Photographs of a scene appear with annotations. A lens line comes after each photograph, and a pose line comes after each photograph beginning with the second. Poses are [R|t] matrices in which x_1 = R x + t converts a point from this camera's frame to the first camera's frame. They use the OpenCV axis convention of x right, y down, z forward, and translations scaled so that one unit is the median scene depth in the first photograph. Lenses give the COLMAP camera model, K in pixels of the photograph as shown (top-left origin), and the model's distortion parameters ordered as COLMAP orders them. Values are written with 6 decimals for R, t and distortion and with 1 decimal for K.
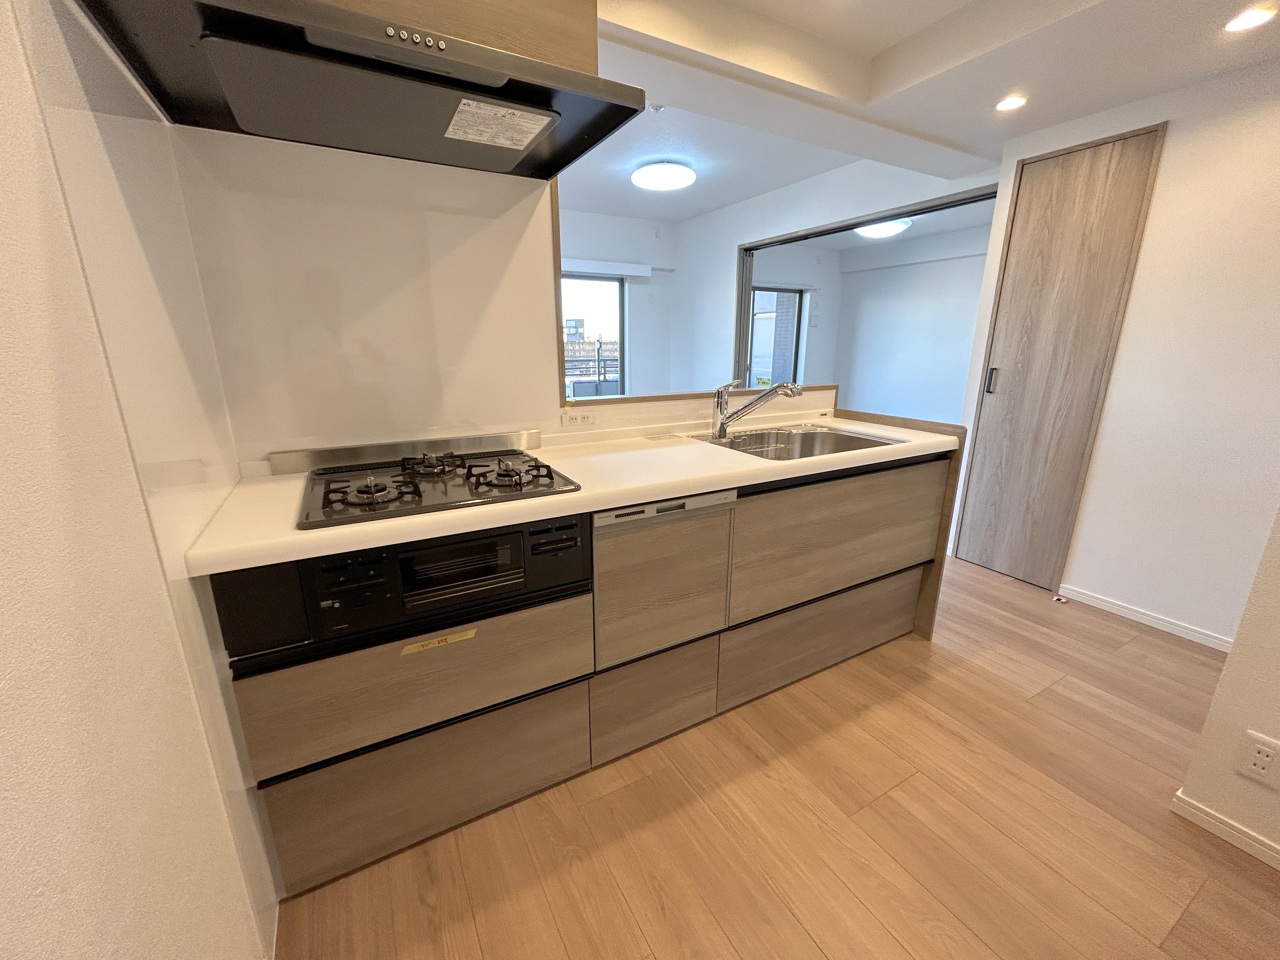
lens RADIAL K [[517.9, 0, 634.0], [0, 517.9, 479.7], [0, 0, 1]] dist [-0.002086, -0.000582]
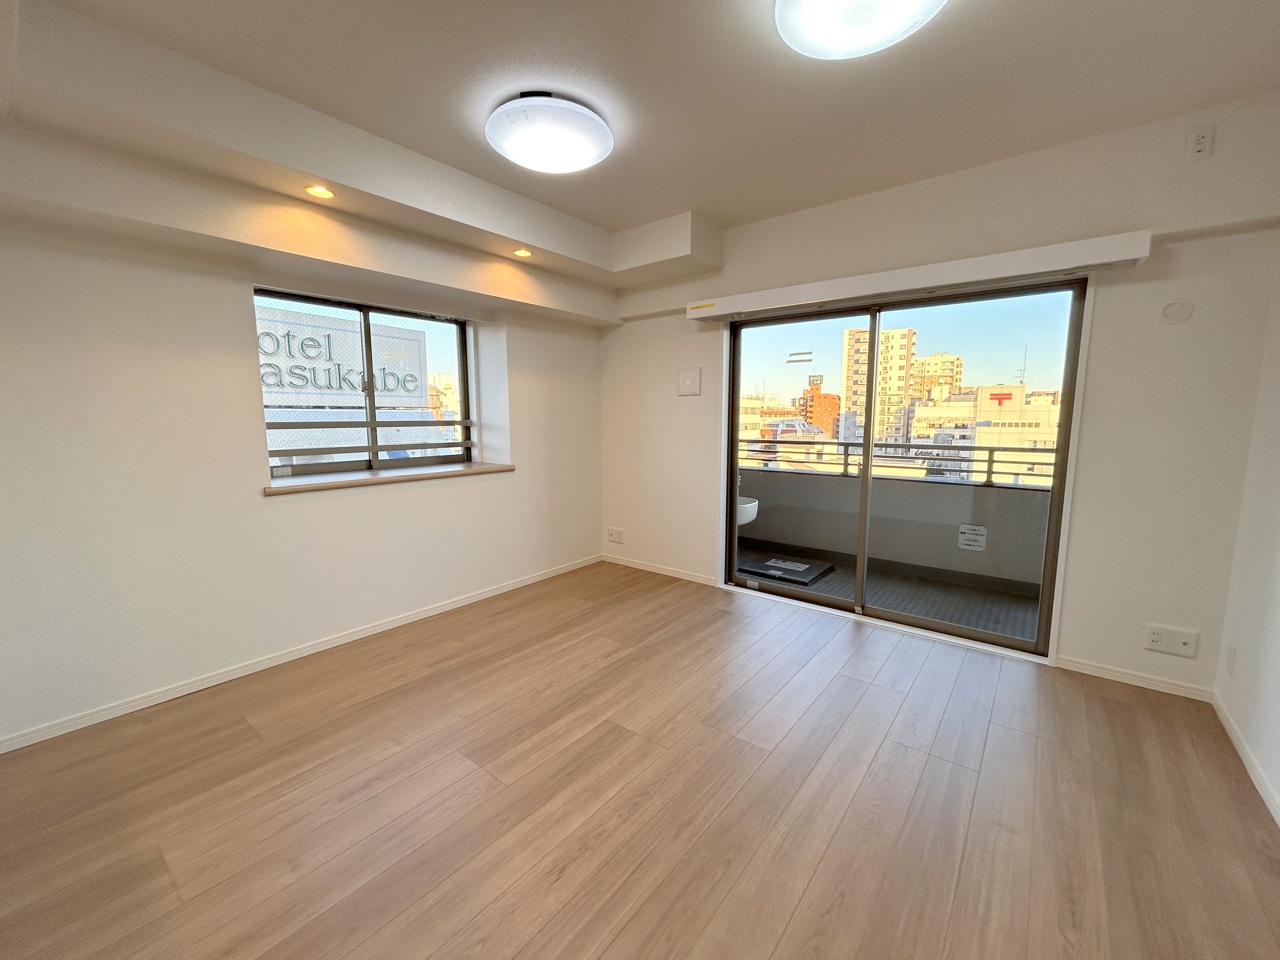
lens RADIAL K [[517.9, 0, 644.8], [0, 517.9, 476.6], [0, 0, 1]] dist [-0.002086, -0.000582]
pose [[0.385713, 0.108661, -0.916198, 0.630673], [-0.238138, 0.971117, 0.014920, -0.348392], [0.891356, 0.212427, 0.400449, 1.290674]]
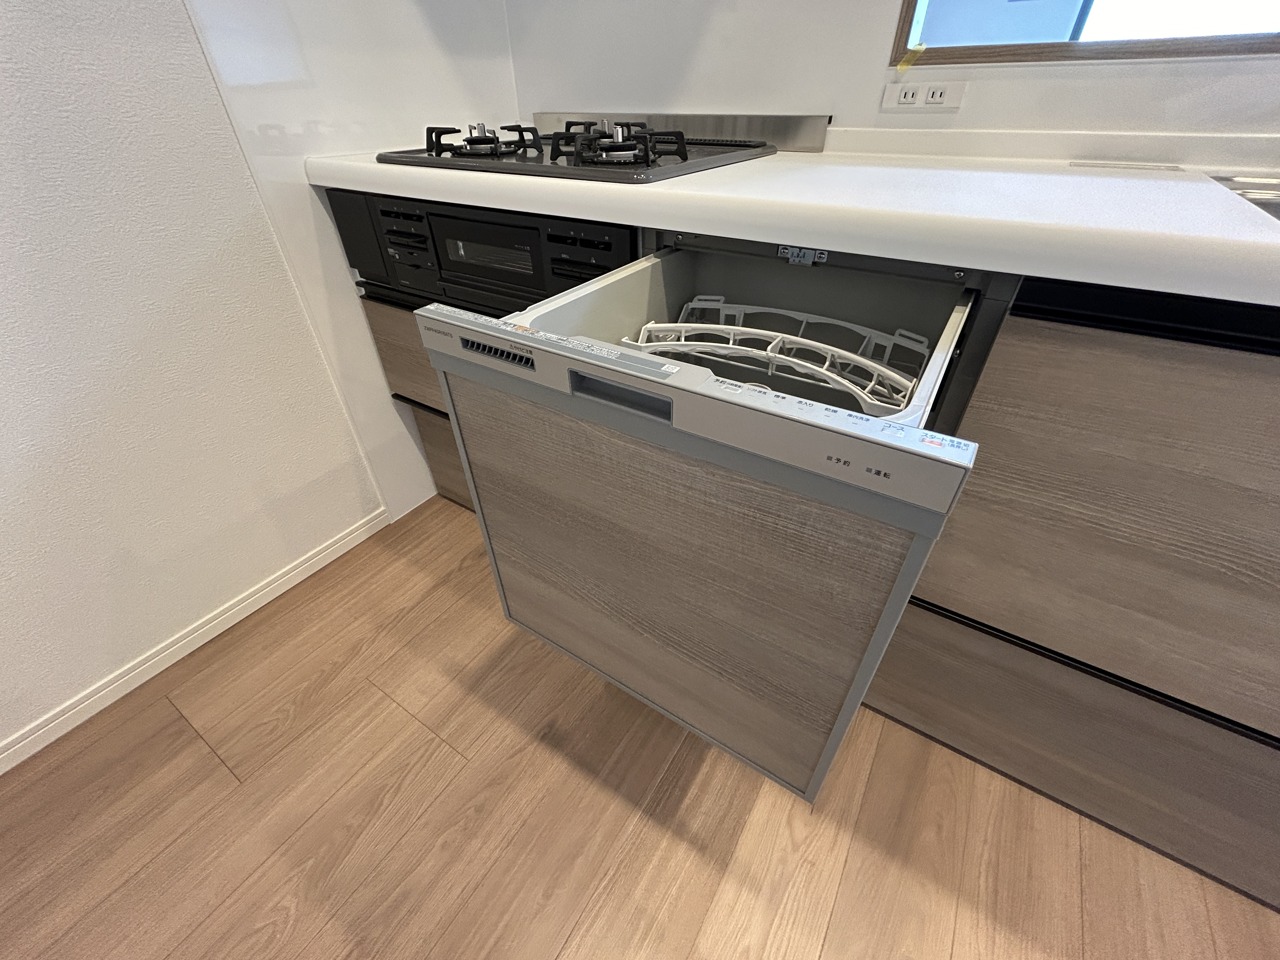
lens RADIAL K [[517.9, 0, 643.5], [0, 517.9, 479.9], [0, 0, 1]] dist [-0.002086, -0.000582]
pose [[0.464545, 0.525726, -0.712608, 0.265351], [-0.218637, 0.847886, 0.482999, 0.011748], [0.858135, -0.068572, 0.508824, 0.407103]]
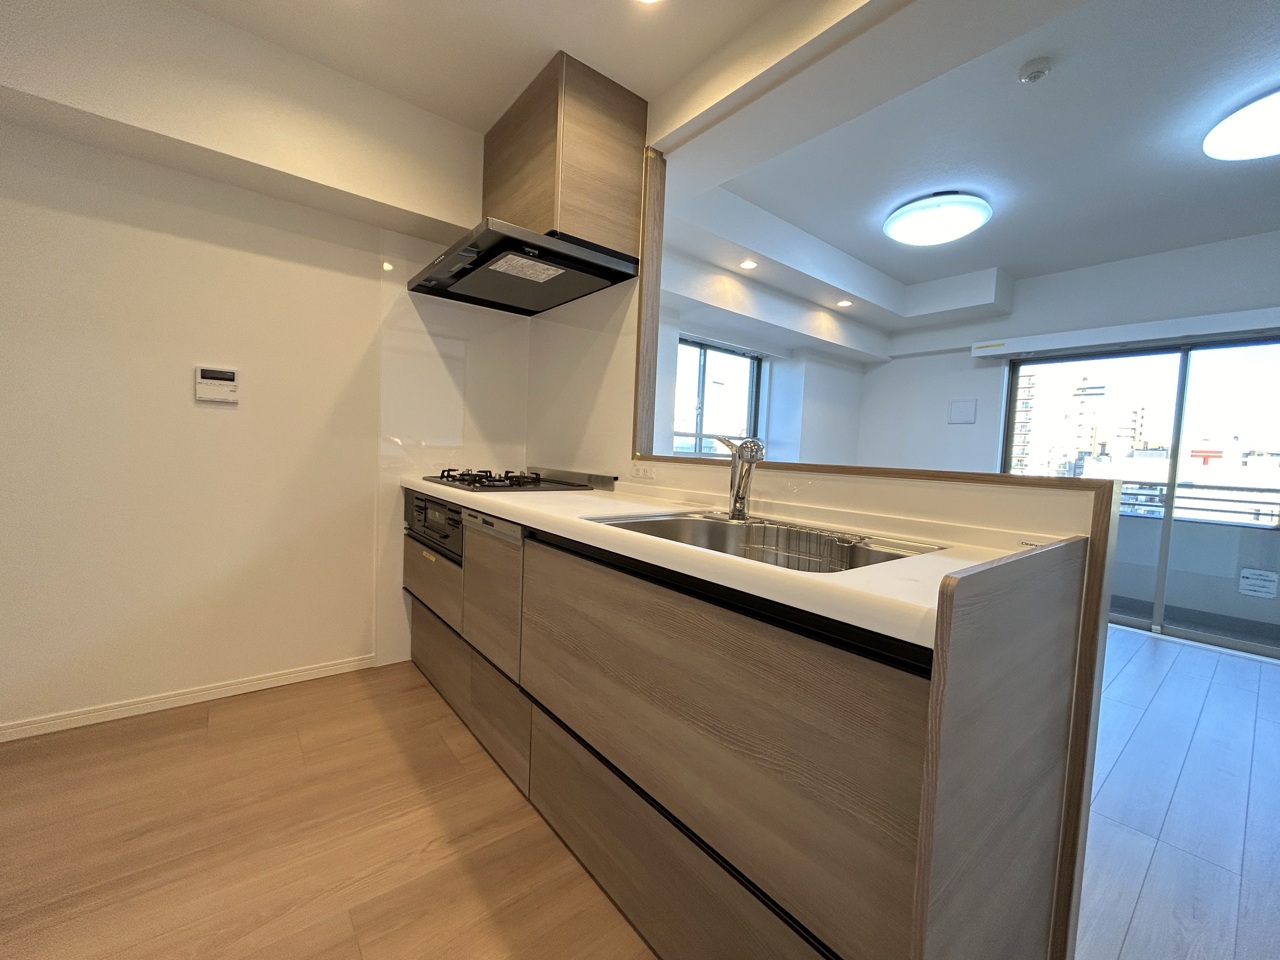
lens RADIAL K [[517.9, 0, 641.3], [0, 517.9, 479.7], [0, 0, 1]] dist [-0.002086, -0.000582]
pose [[0.166762, 0.062963, -0.983985, 0.785642], [-0.299844, 0.953933, 0.010224, -0.094077], [0.939300, 0.293337, 0.177959, 0.676884]]
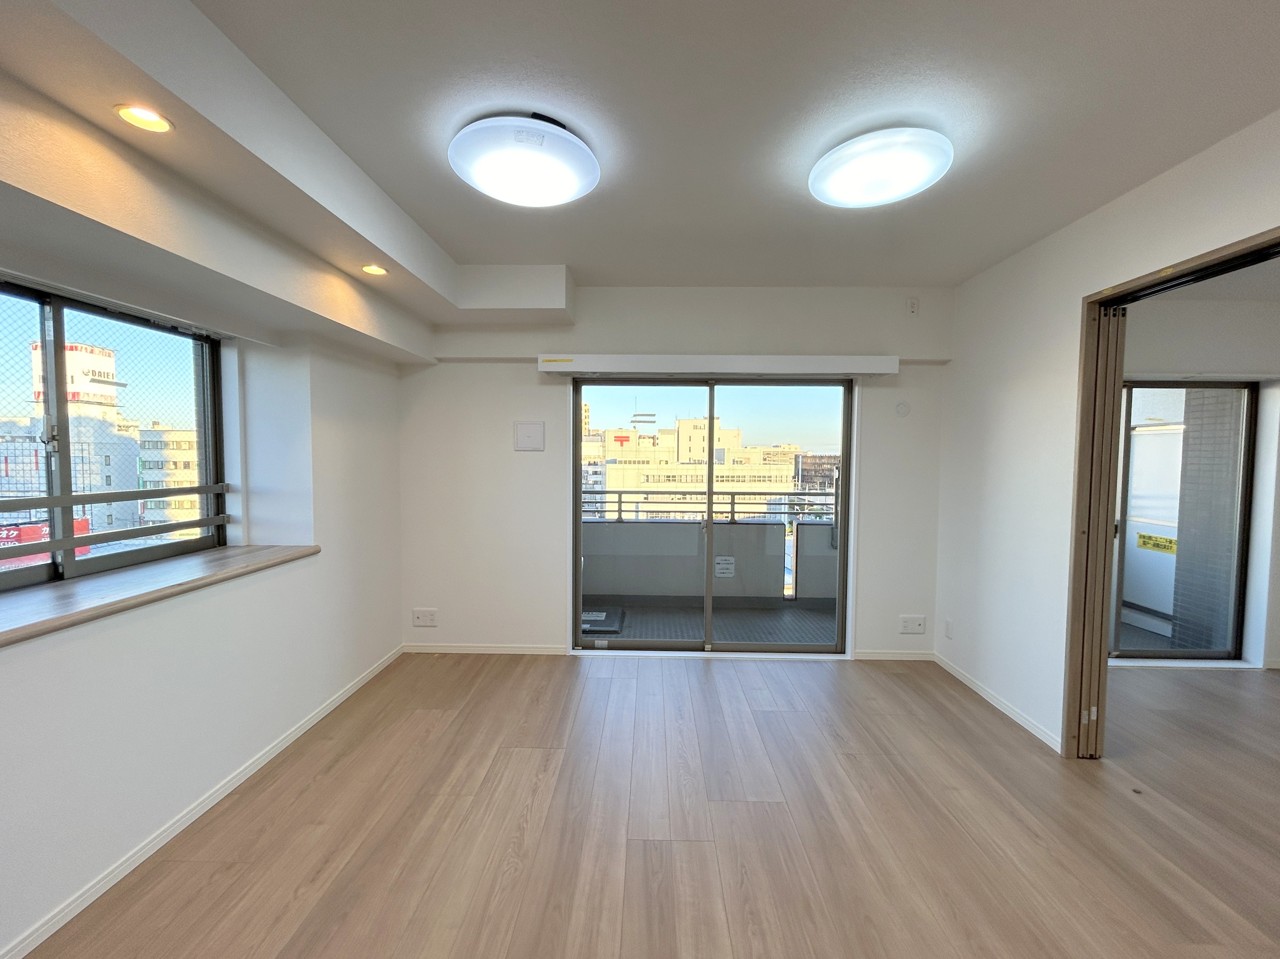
lens RADIAL K [[517.9, 0, 642.0], [0, 517.9, 479.5], [0, 0, 1]] dist [-0.002086, -0.000582]
pose [[0.859283, 0.031946, -0.510502, 0.209660], [-0.139960, 0.974643, -0.174591, -0.305881], [0.491980, 0.221473, 0.841965, 0.911384]]
